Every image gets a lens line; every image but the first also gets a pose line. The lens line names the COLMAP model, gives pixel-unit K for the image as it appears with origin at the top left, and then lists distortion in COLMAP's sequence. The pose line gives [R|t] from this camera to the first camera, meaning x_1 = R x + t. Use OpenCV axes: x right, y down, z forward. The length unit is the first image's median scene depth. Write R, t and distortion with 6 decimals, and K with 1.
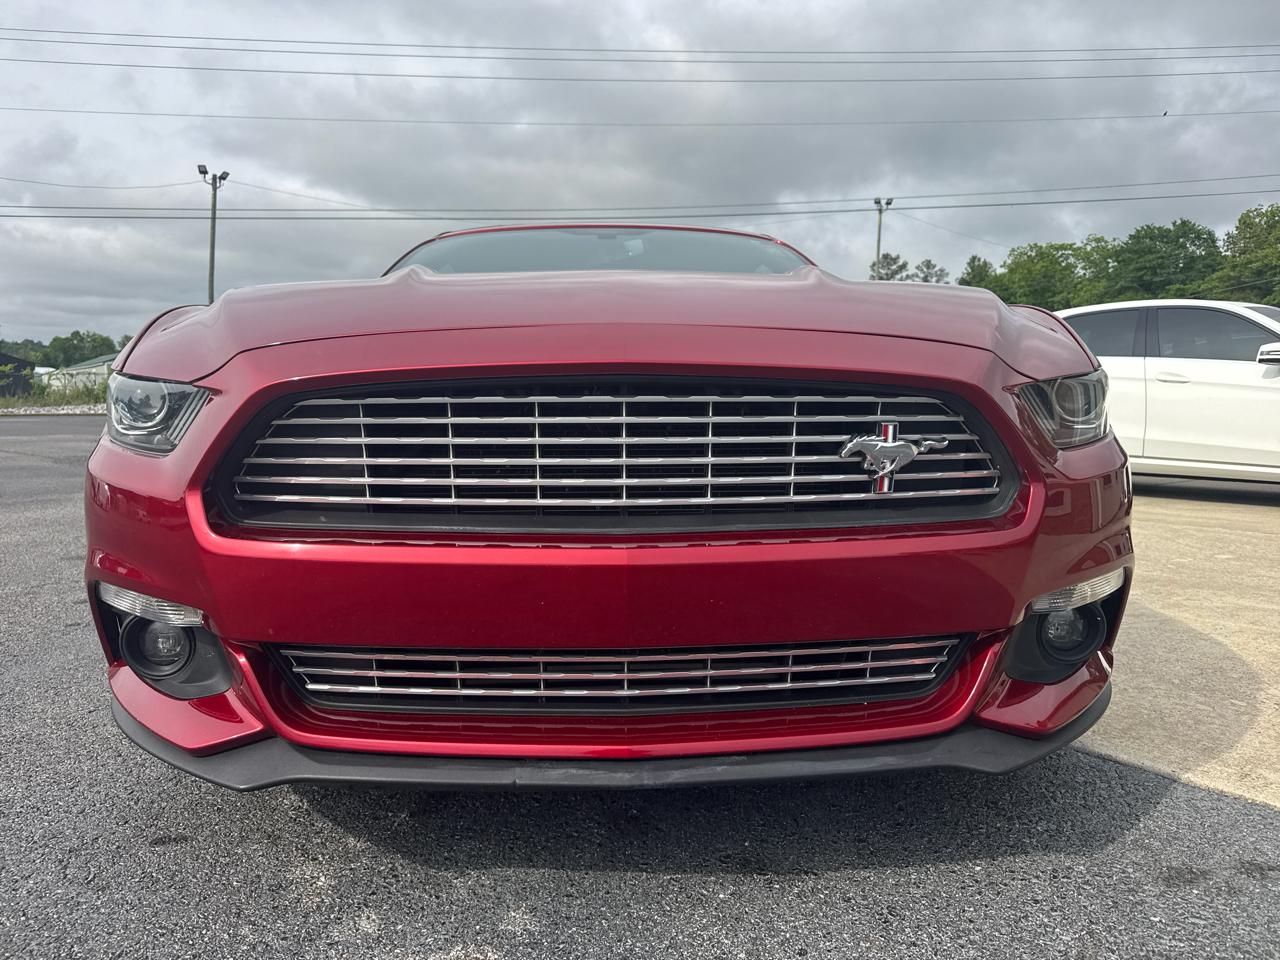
lens RADIAL K [[908.7, 0, 645.6], [0, 908.7, 487.7], [0, 0, 1]] dist [-0.001059, -0.007035]
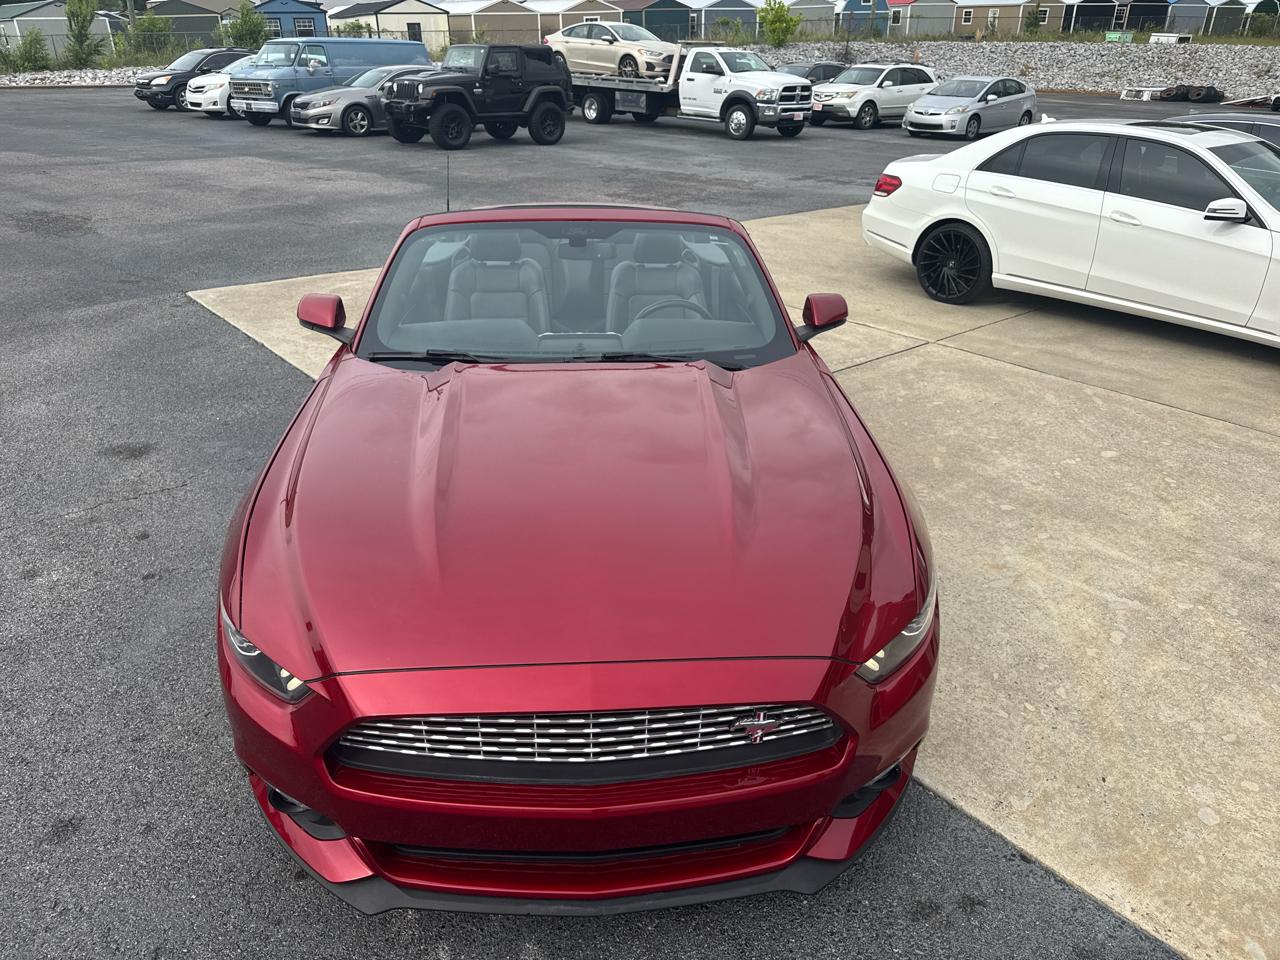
lens RADIAL K [[908.7, 0, 645.6], [0, 908.7, 487.7], [0, 0, 1]] dist [-0.001059, -0.007035]
pose [[0.999525, 0.005711, 0.030286, 0.019870], [-0.016126, 0.934338, 0.356023, -0.947657], [-0.026264, -0.356343, 0.933986, -0.299697]]
